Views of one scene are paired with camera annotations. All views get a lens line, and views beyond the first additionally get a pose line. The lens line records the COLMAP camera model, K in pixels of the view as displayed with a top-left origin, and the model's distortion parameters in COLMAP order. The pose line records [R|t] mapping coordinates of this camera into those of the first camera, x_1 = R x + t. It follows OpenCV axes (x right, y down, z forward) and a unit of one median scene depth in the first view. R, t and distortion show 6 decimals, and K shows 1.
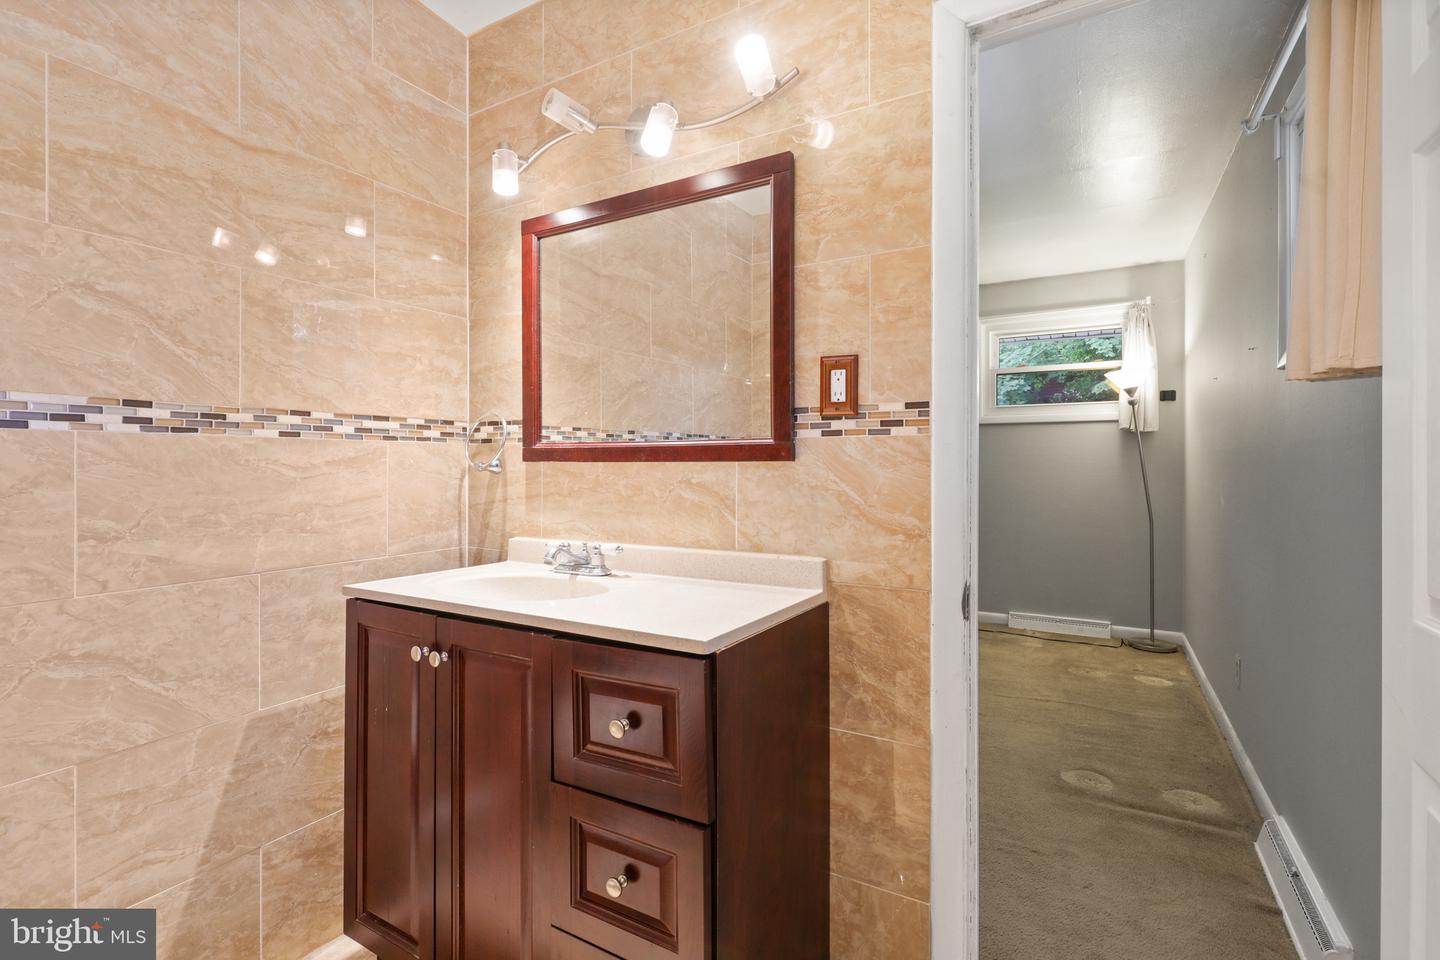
lens RADIAL K [[653.0, 0, 726.3], [0, 653.0, 471.1], [0, 0, 1]] dist [-0.003808, -0.001166]
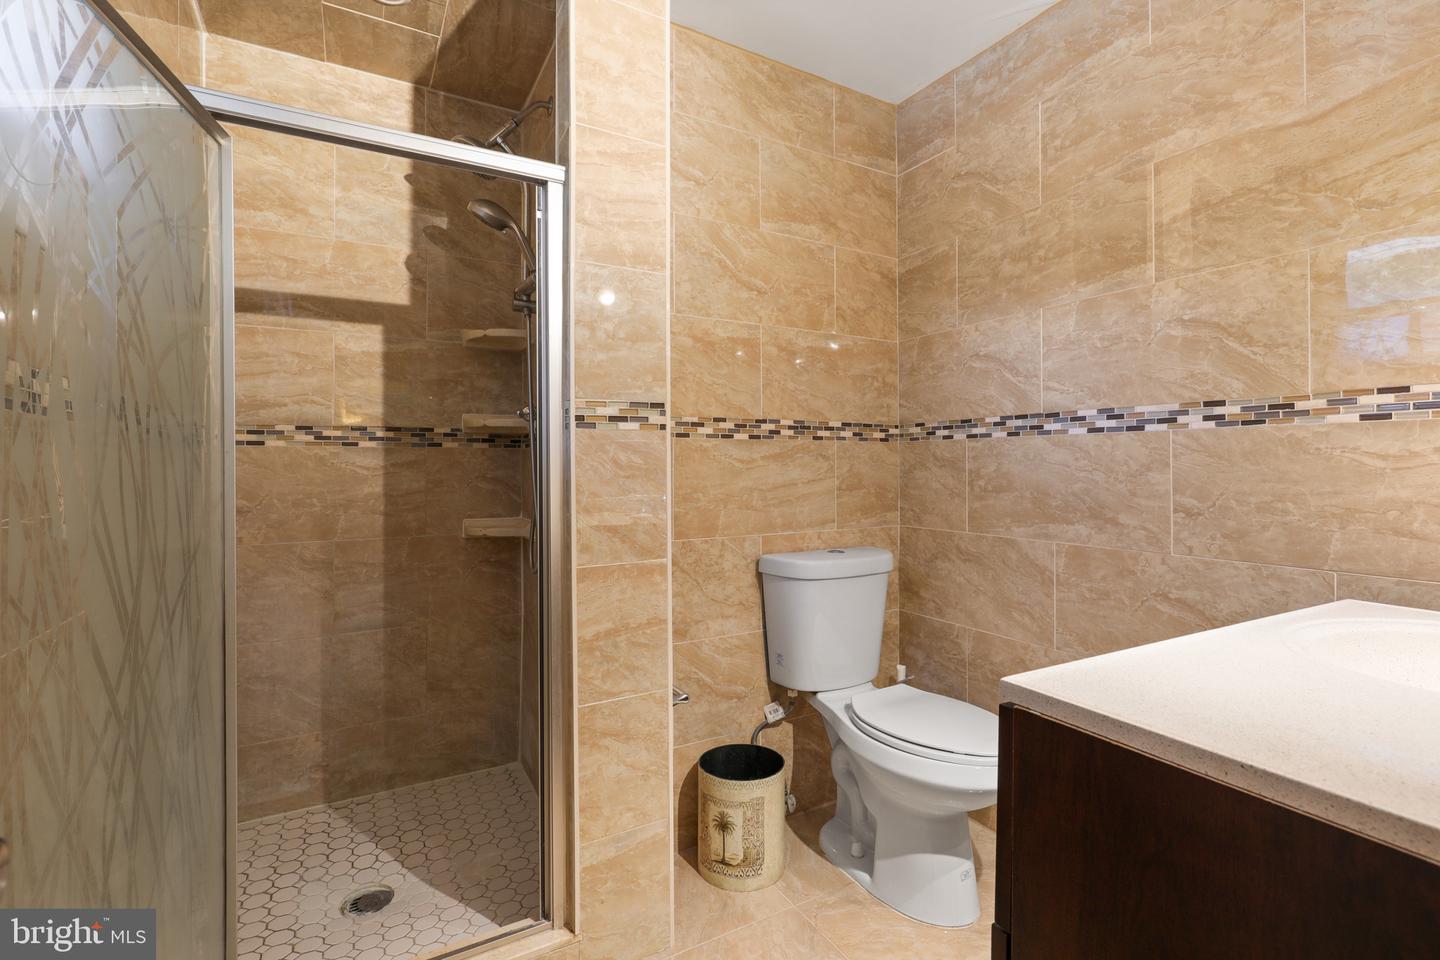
lens RADIAL K [[653.0, 0, 721.0], [0, 653.0, 468.3], [0, 0, 1]] dist [-0.003808, -0.001166]
pose [[-0.518449, 0.005912, -0.855088, 0.533566], [-0.006641, 0.999918, 0.010940, 0.007209], [0.855083, 0.011350, -0.518367, 0.765894]]
